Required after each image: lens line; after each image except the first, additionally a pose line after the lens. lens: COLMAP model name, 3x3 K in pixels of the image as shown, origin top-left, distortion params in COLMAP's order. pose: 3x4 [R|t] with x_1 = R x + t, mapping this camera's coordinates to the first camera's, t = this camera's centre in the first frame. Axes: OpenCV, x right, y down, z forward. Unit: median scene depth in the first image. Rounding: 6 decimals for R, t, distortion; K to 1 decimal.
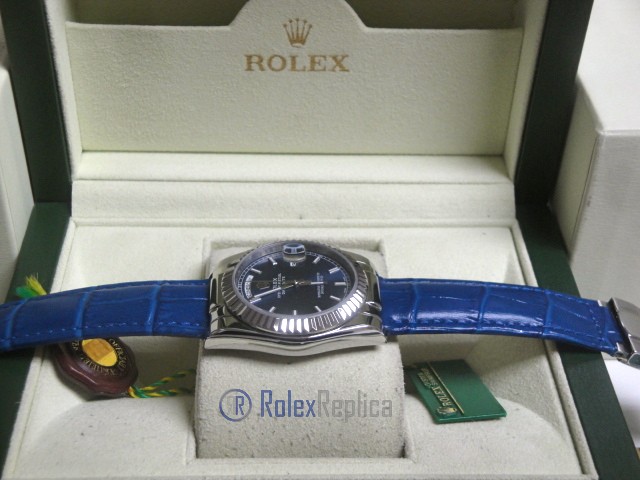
lens RADIAL K [[991.4, 0, 313.1], [0, 991.4, 239.9], [0, 0, 1]] dist [0.141937, -0.006420]
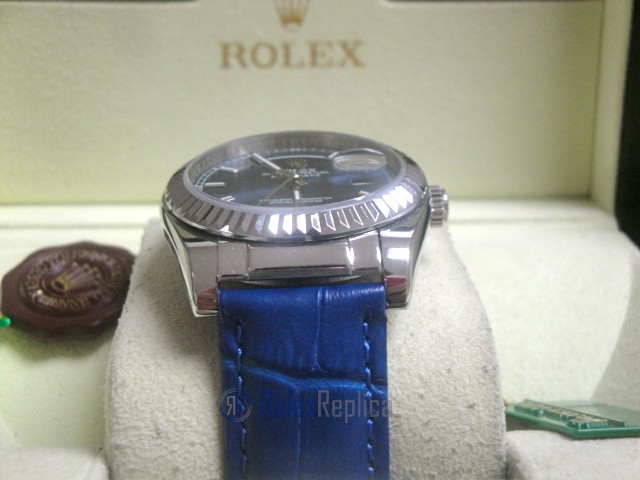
lens RADIAL K [[983.6, 0, 327.8], [0, 983.6, 282.3], [0, 0, 1]] dist [0.046956, 0.116175]
pose [[0.999198, -0.037447, 0.014208, -0.006615], [0.040049, 0.929301, -0.367146, 0.235927], [0.000545, 0.367421, 0.930055, 0.399833]]
